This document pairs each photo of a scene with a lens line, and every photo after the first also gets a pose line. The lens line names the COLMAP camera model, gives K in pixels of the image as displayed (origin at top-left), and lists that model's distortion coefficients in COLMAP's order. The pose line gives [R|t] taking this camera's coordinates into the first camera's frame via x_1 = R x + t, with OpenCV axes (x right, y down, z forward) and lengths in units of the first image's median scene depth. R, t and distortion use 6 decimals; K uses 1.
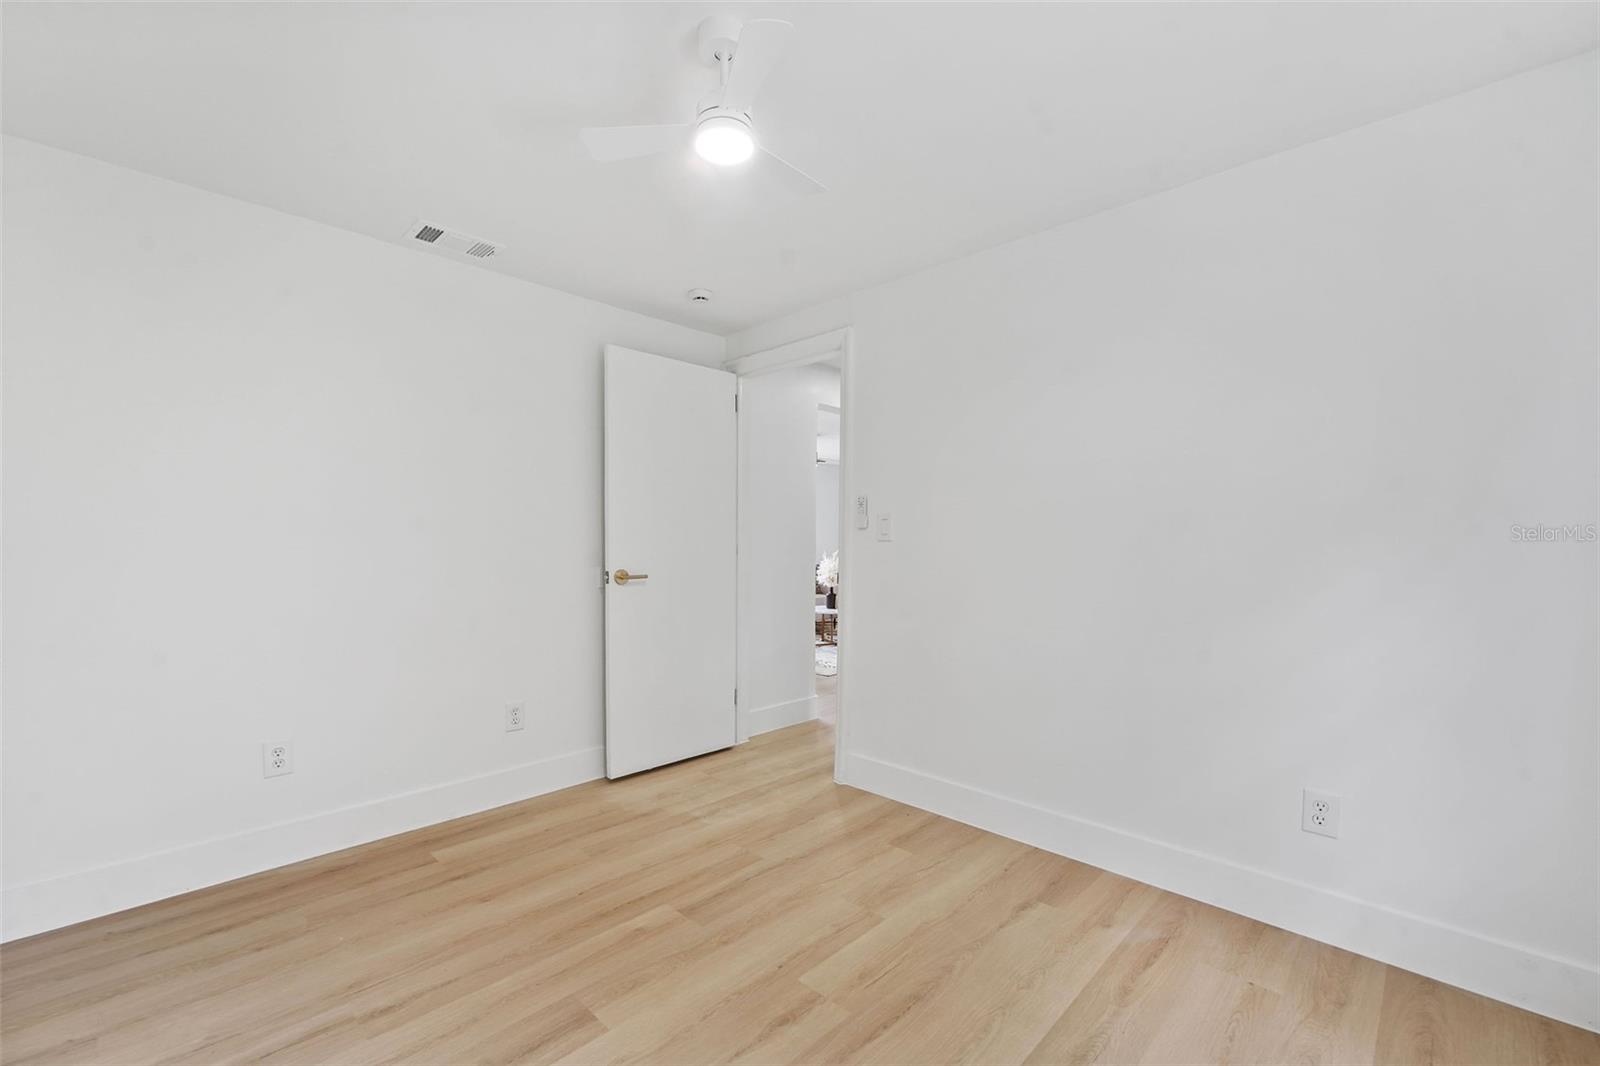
lens RADIAL K [[684.4, 0, 800.0], [0, 684.4, 533.0], [0, 0, 1]] dist [-0.018754, 0.000495]
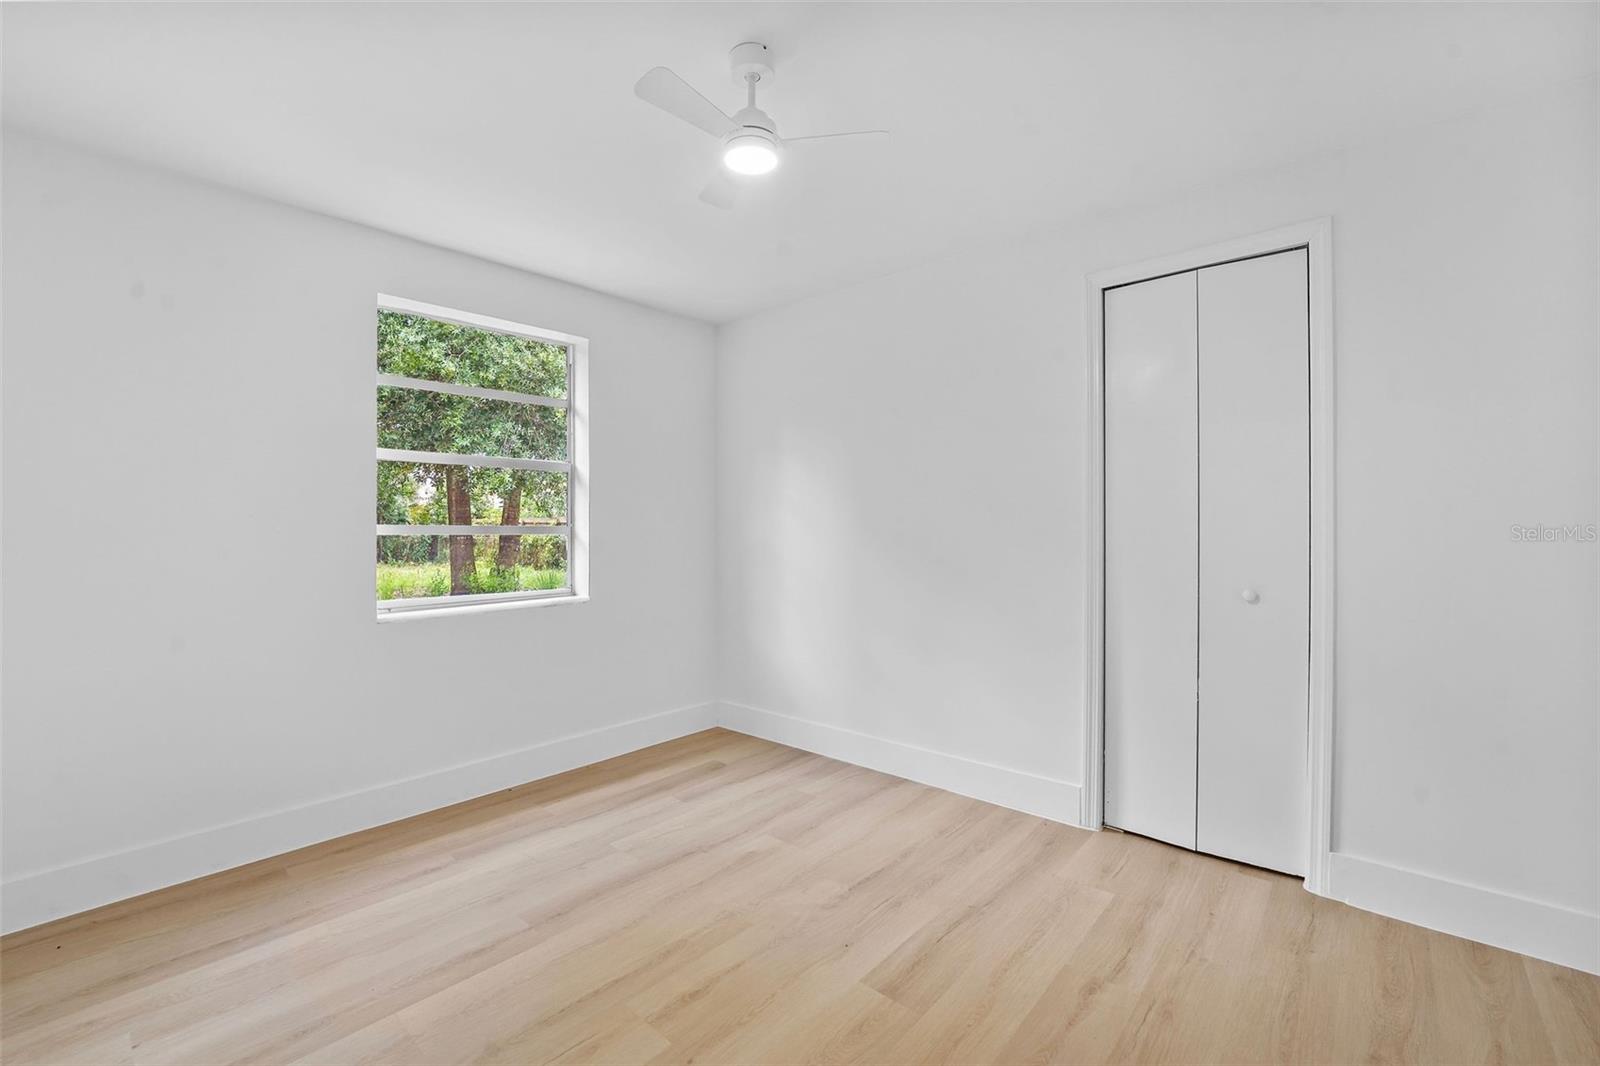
lens RADIAL K [[684.4, 0, 800.0], [0, 684.4, 533.0], [0, 0, 1]] dist [-0.018754, 0.000495]
pose [[-0.998798, -0.000809, -0.049004, -0.129188], [-0.000731, 0.999998, -0.001618, 0.026290], [0.049005, -0.001580, -0.998797, 1.976641]]
